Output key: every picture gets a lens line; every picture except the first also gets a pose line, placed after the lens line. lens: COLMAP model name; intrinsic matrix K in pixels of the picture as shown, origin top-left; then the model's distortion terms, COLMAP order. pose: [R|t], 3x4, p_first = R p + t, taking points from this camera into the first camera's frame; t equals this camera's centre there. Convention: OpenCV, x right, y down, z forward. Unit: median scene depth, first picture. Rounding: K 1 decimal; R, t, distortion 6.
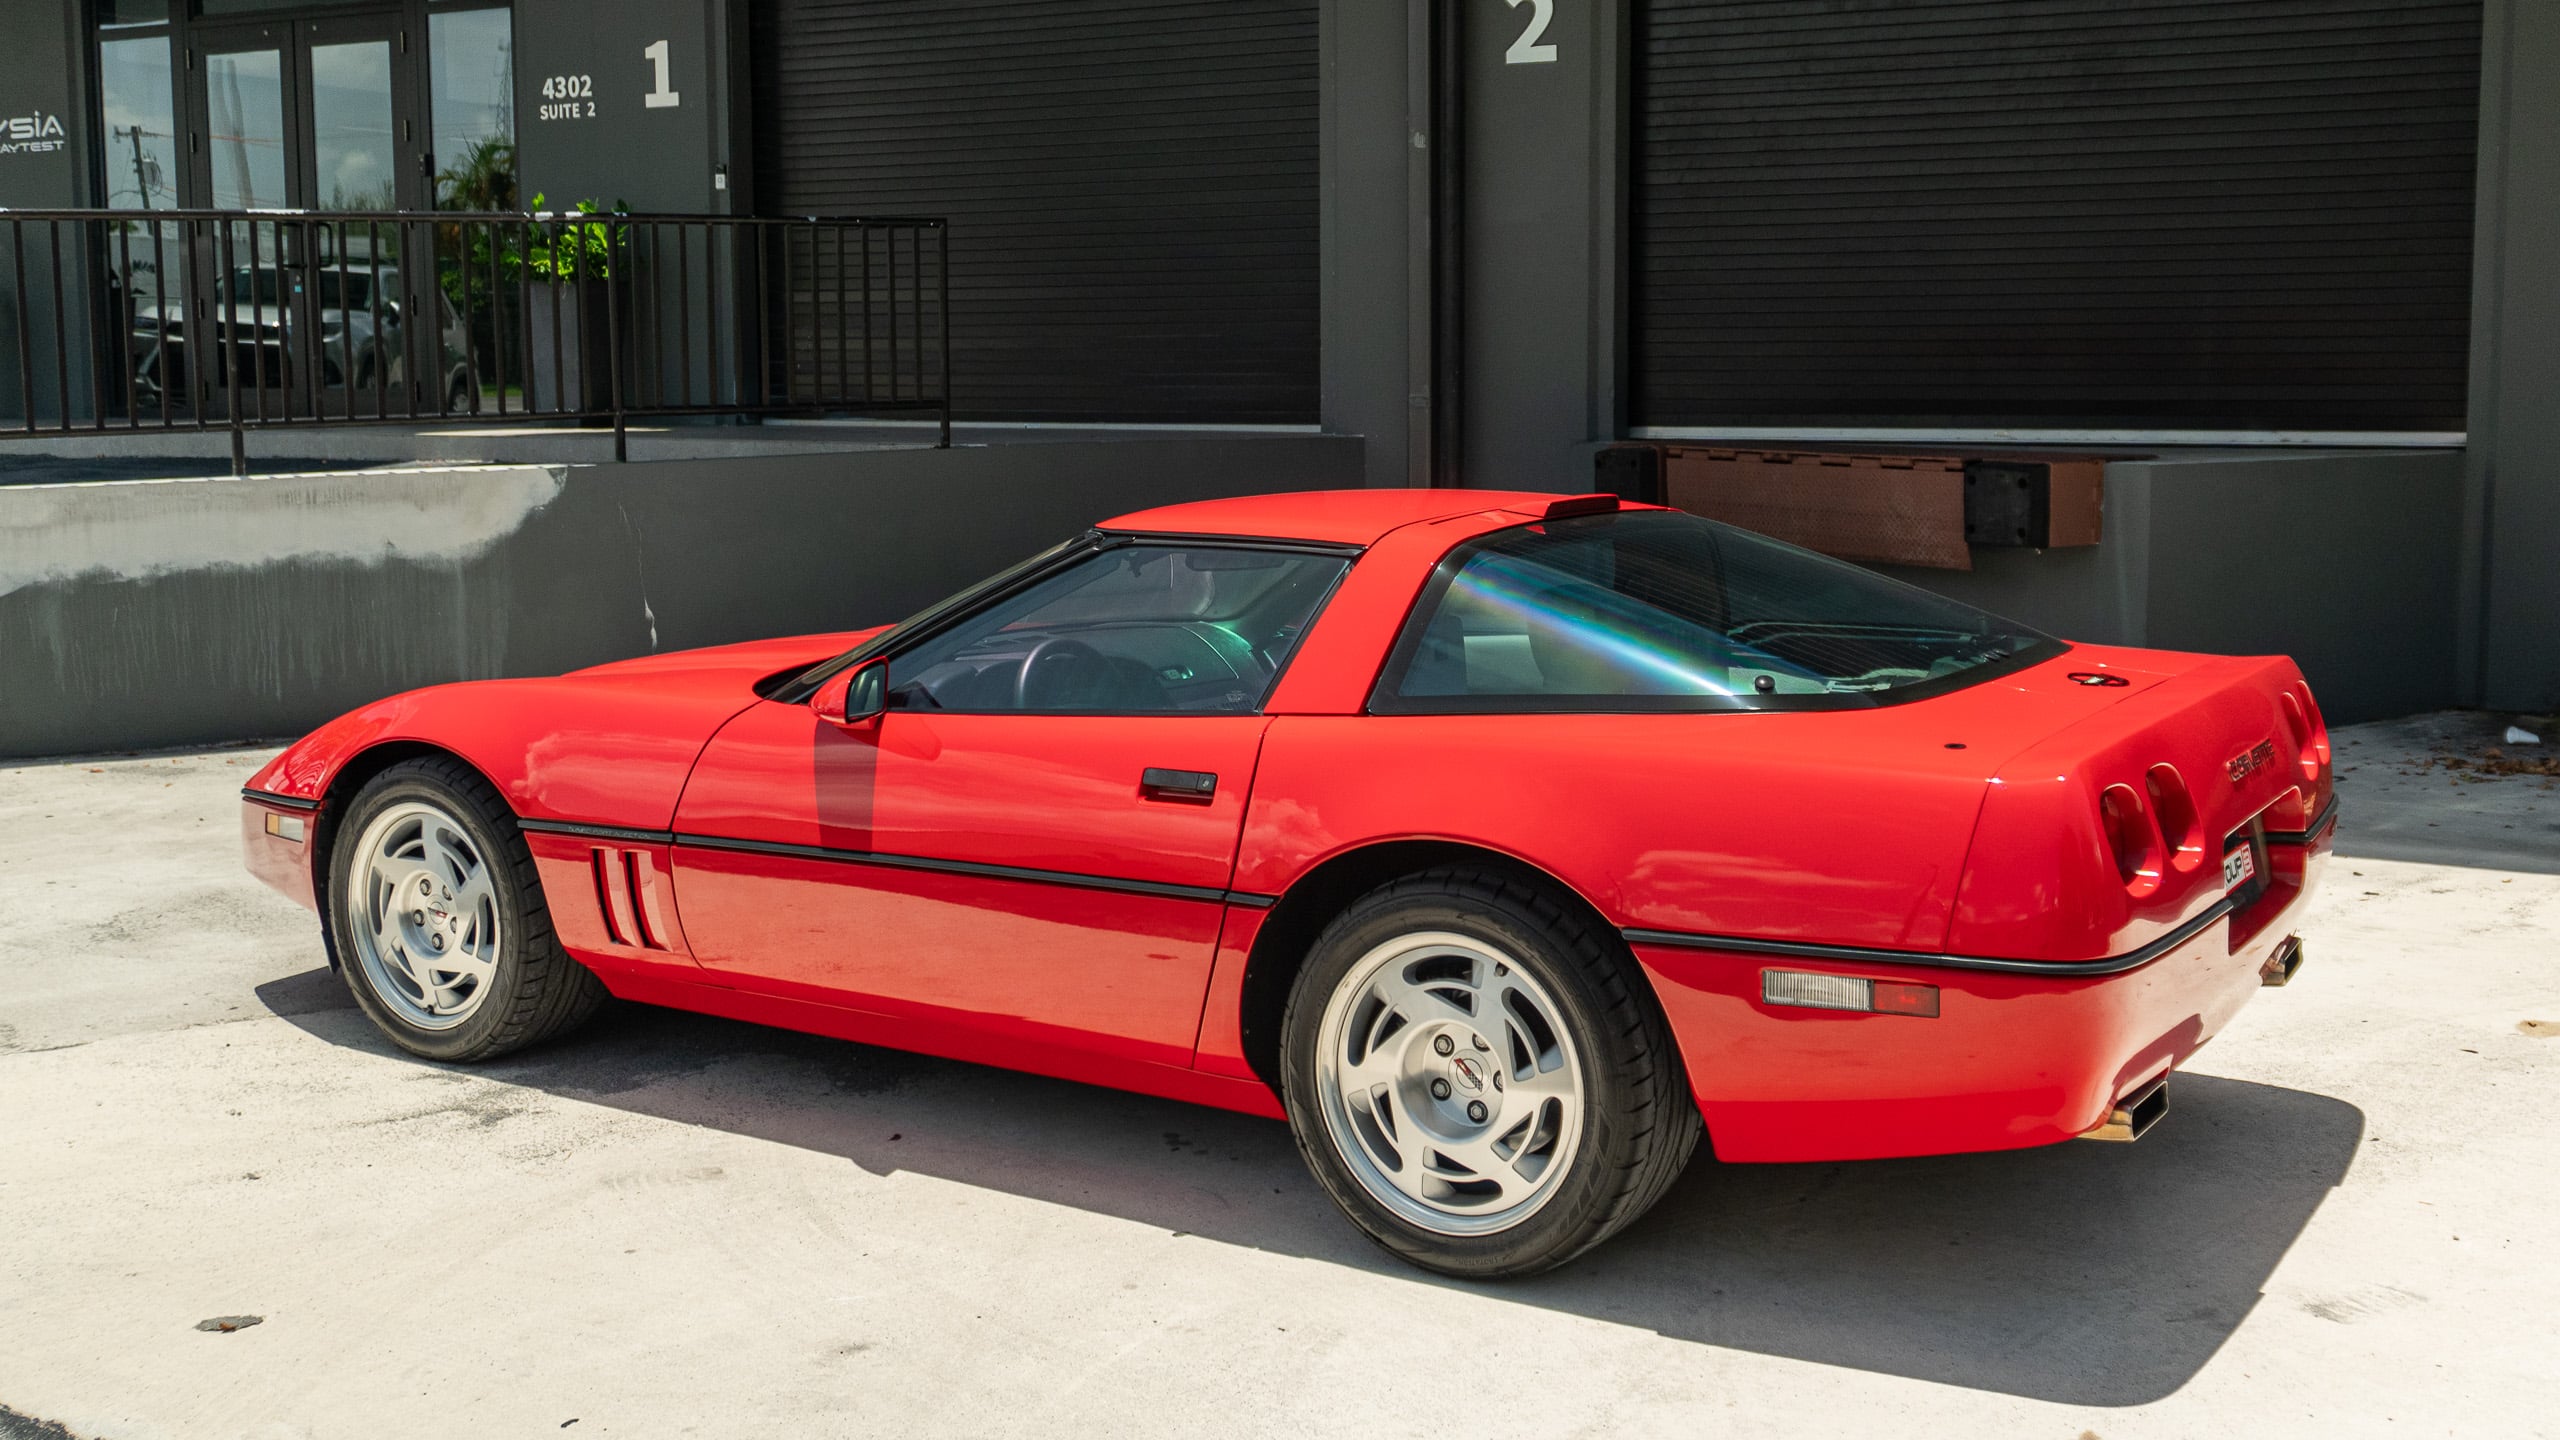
lens RADIAL K [[2487.8, 0, 1333.6], [0, 2487.8, 636.8], [0, 0, 1]] dist [0.004432, 0.000000]
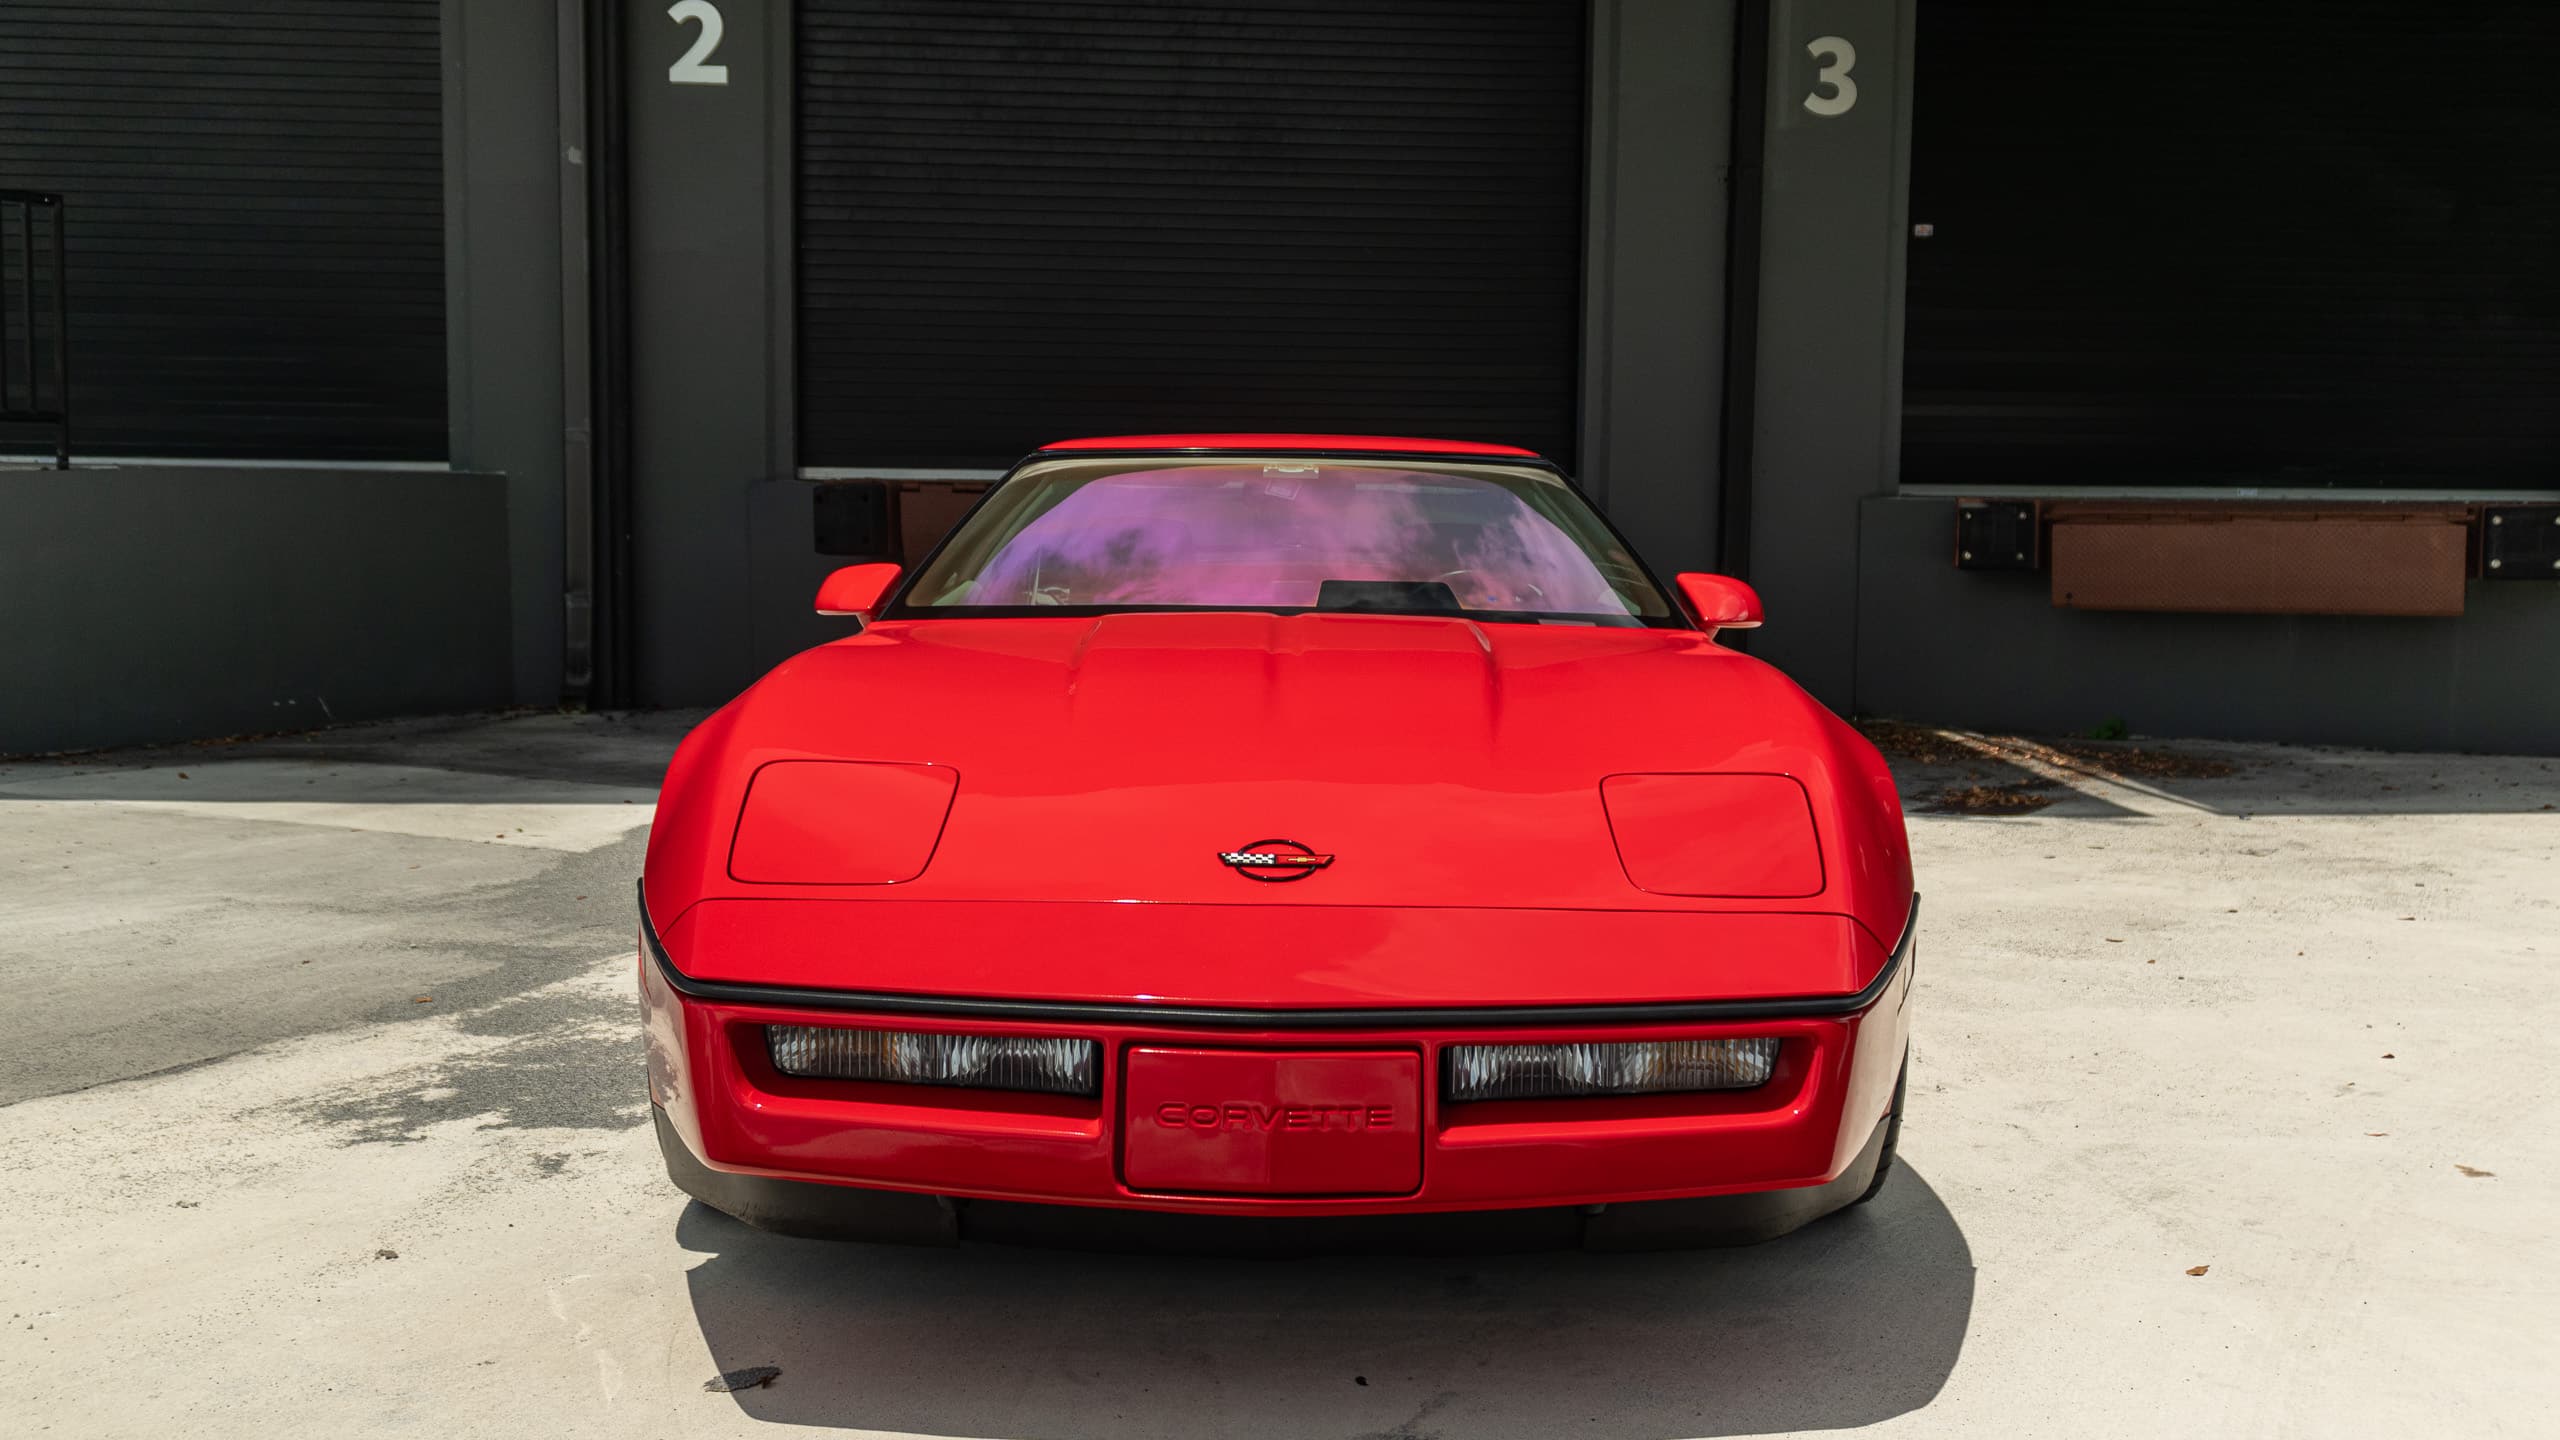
lens RADIAL K [[2469.2, 0, 1292.1], [0, 2469.2, 726.9], [0, 0, 1]] dist [-0.004139, 0.000000]
pose [[0.854678, -0.034214, 0.518030, -0.233866], [0.040039, 0.999198, -0.000065, 0.026173], [-0.517612, 0.020797, 0.855362, 0.081347]]
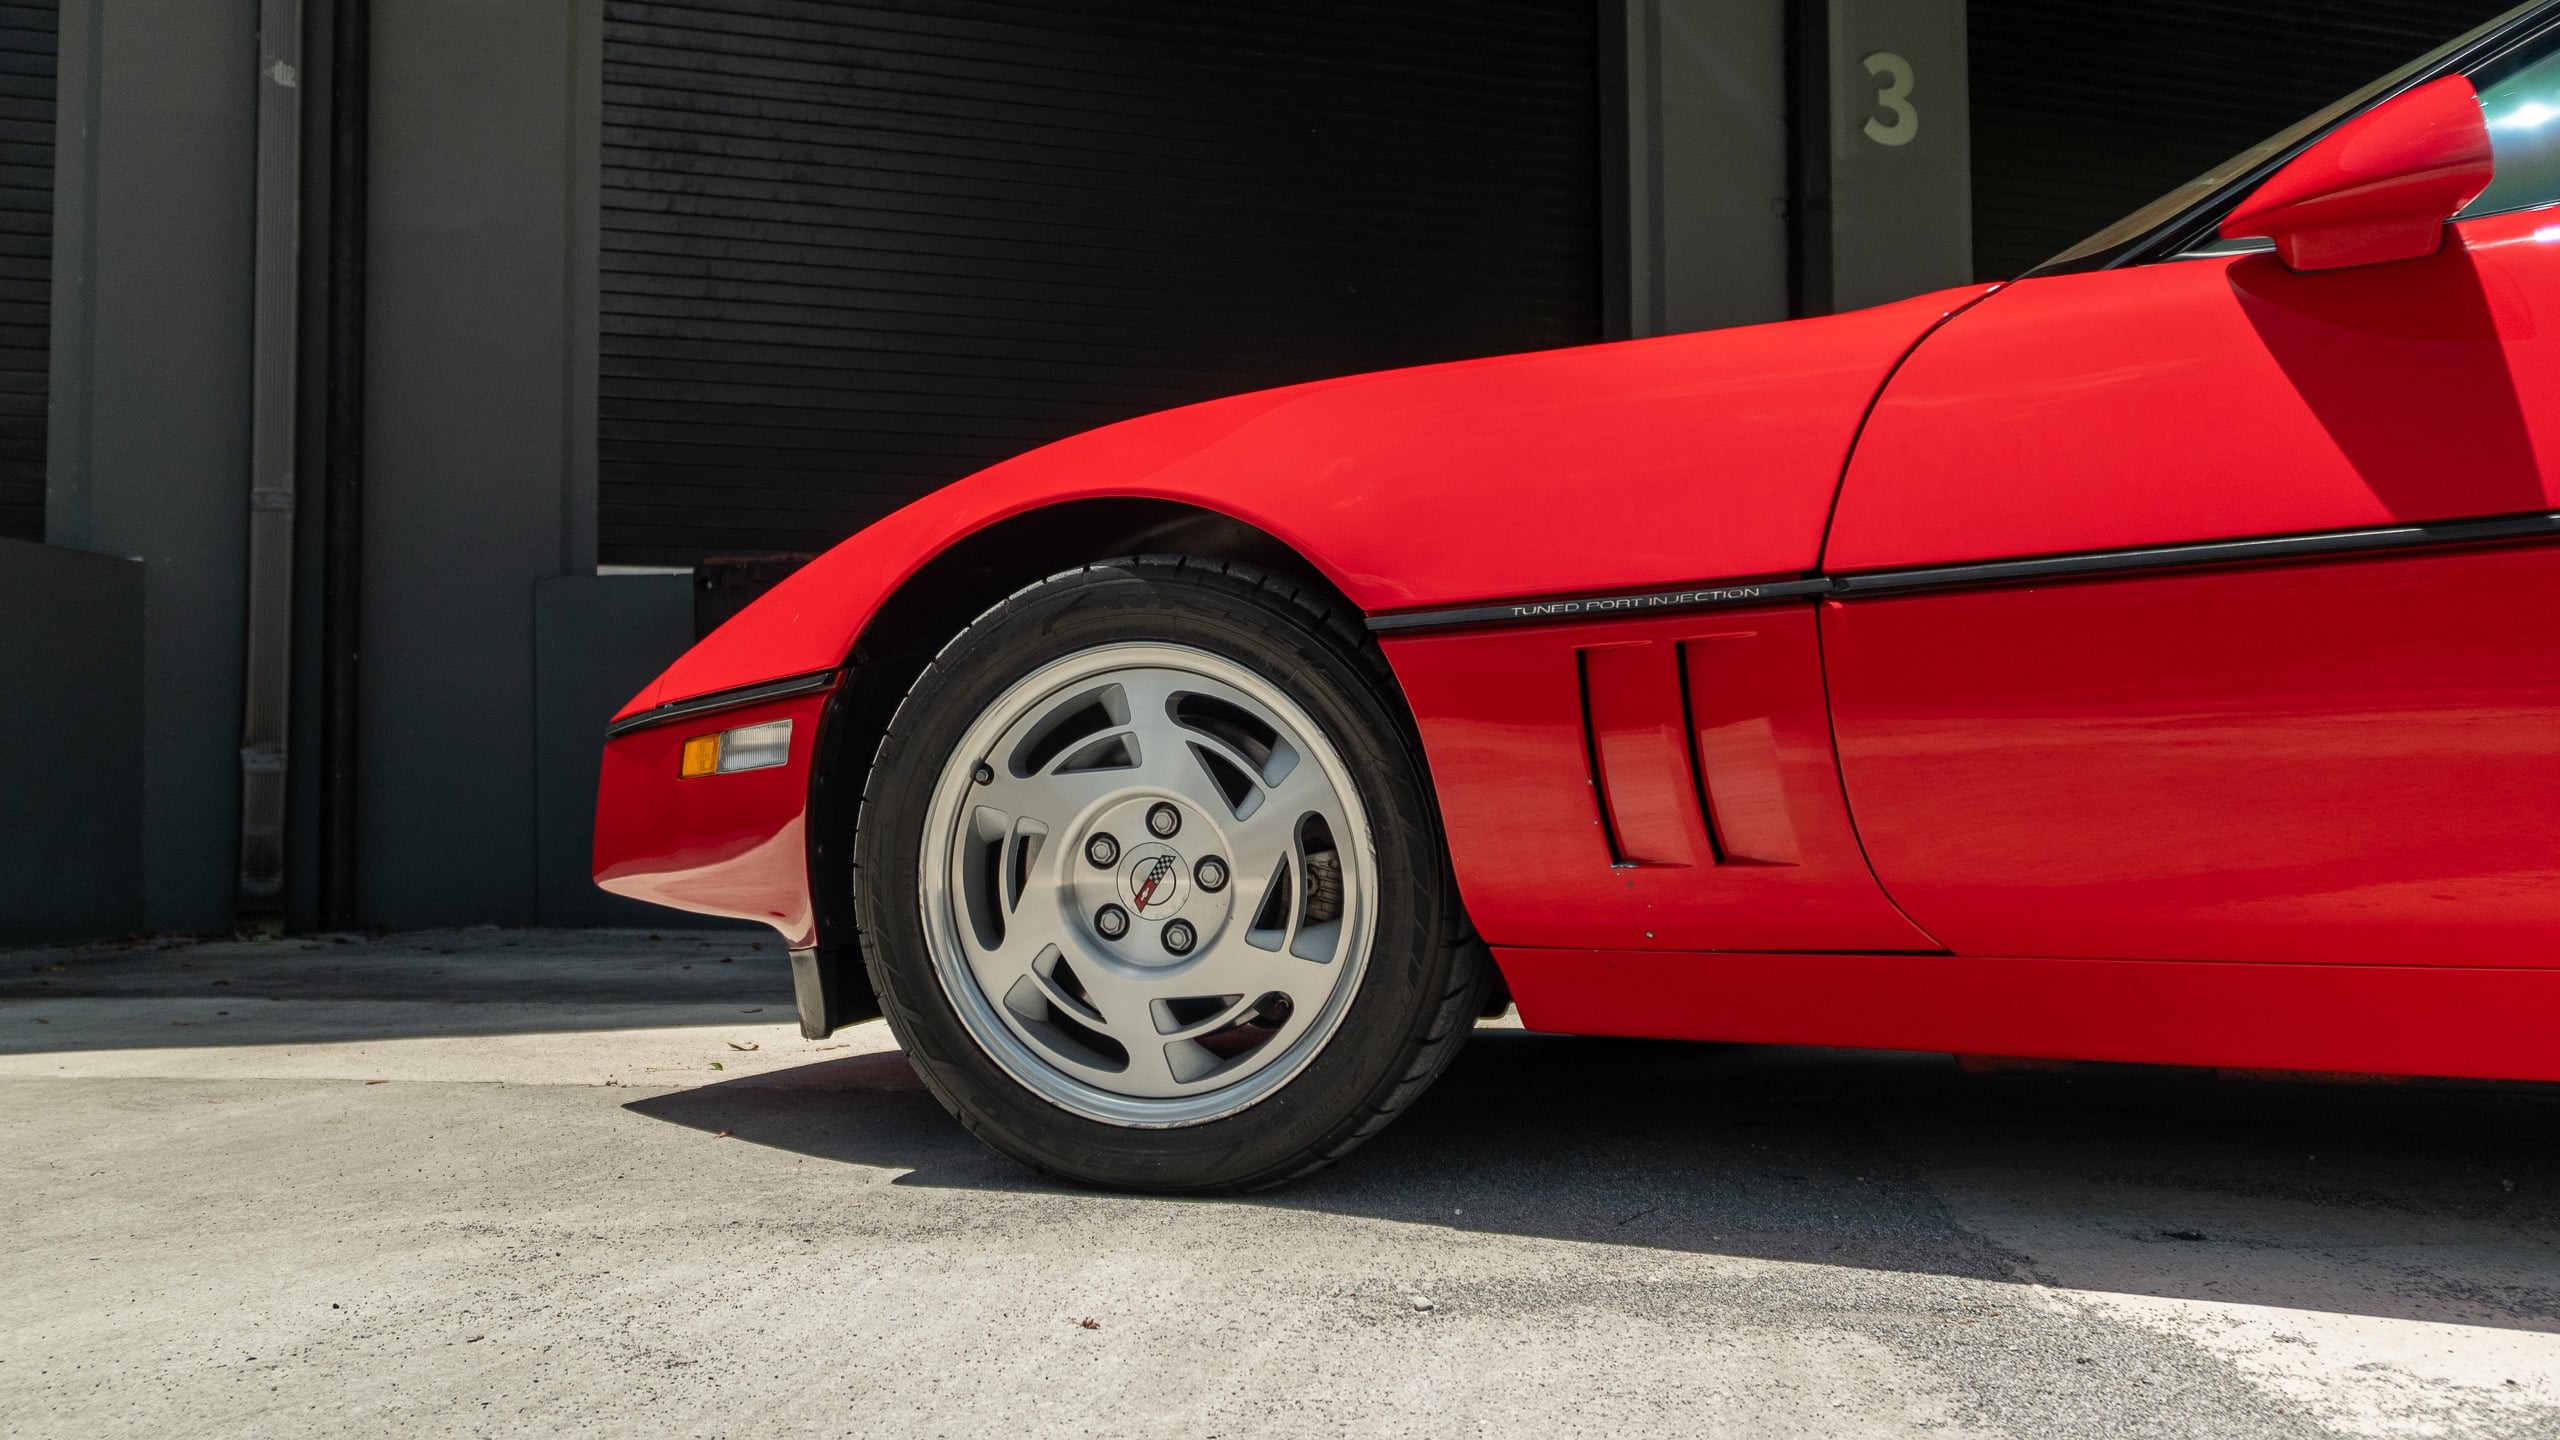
lens RADIAL K [[2487.8, 0, 1141.5], [0, 2487.8, 592.5], [0, 0, 1]] dist [0.004432, 0.000000]
pose [[0.672033, 0.060730, 0.738027, -0.280018], [0.083091, 0.984154, -0.156644, 0.038829], [-0.735845, 0.166593, 0.656338, 0.497975]]
